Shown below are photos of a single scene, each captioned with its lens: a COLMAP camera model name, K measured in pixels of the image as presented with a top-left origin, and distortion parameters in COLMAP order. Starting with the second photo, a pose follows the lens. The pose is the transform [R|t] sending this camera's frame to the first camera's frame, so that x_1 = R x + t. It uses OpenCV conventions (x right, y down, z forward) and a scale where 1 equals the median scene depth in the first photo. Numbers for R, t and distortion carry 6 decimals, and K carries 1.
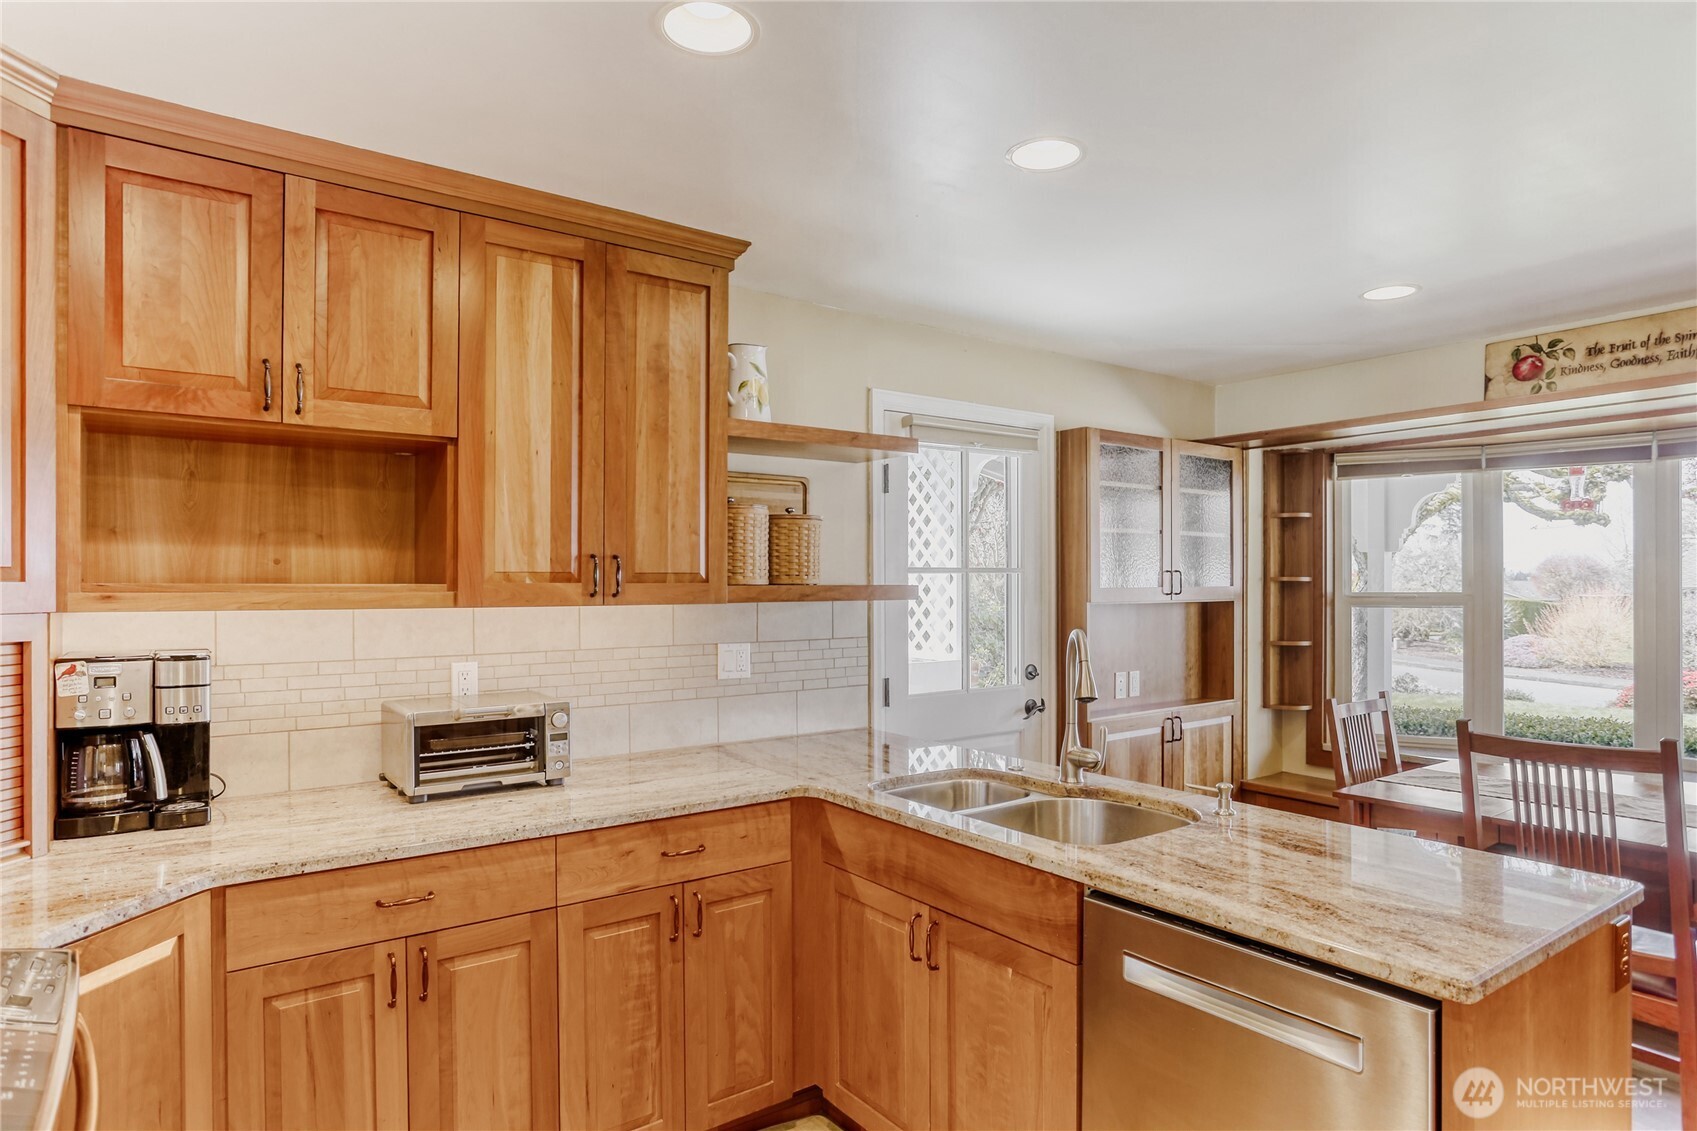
lens RADIAL K [[972.1, 0, 847.3], [0, 972.1, 576.9], [0, 0, 1]] dist [0.023745, 0.000676]
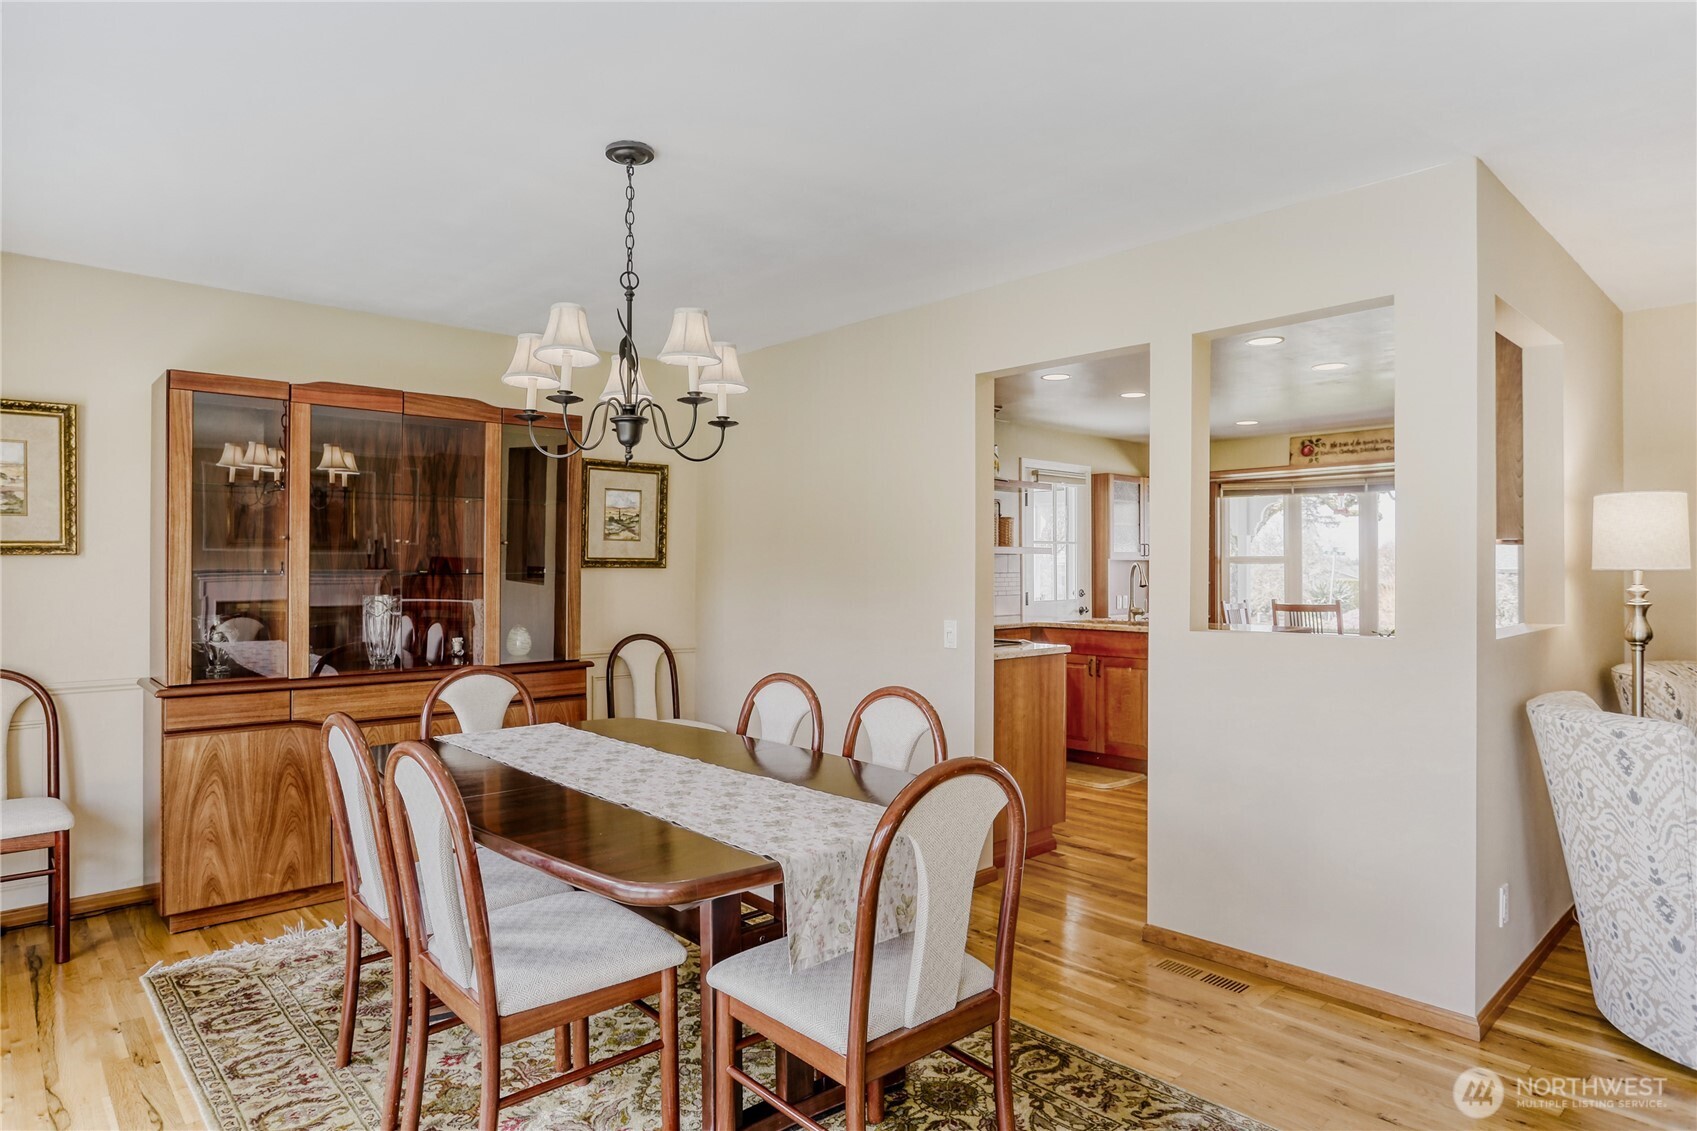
lens RADIAL K [[972.1, 0, 840.1], [0, 972.1, 566.4], [0, 0, 1]] dist [0.023745, 0.000676]
pose [[0.994008, -0.001098, 0.109299, -0.574888], [0.001040, 0.999999, 0.000583, 0.043209], [-0.109299, -0.000466, 0.994009, -1.037470]]
